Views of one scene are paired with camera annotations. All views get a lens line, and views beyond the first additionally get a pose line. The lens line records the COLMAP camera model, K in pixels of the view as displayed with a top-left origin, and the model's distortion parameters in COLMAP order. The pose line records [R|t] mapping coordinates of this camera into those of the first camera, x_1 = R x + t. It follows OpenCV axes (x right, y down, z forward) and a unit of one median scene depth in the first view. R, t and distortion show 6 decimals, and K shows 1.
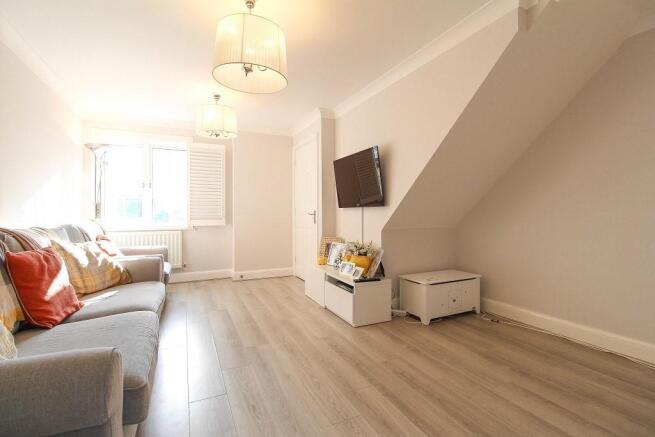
lens RADIAL K [[299.6, 0, 327.5], [0, 299.6, 218.5], [0, 0, 1]] dist [-0.001259, -0.000231]
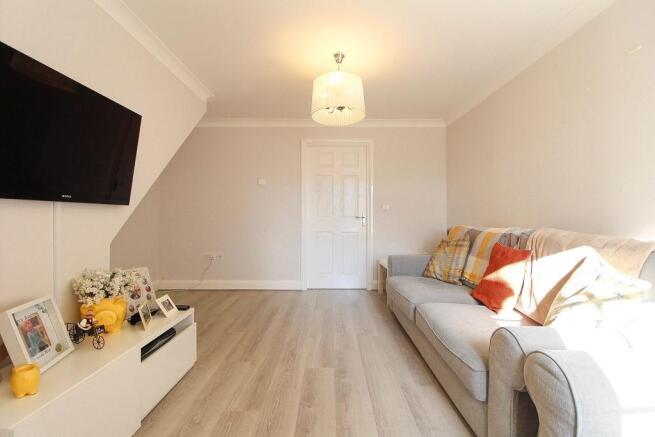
lens RADIAL K [[299.6, 0, 327.5], [0, 299.6, 218.5], [0, 0, 1]] dist [-0.001259, -0.000231]
pose [[-0.897698, 0.000072, 0.440611, -0.607932], [0.010801, 0.999703, 0.021843, -0.025226], [-0.440478, 0.024367, -0.897432, 1.683105]]
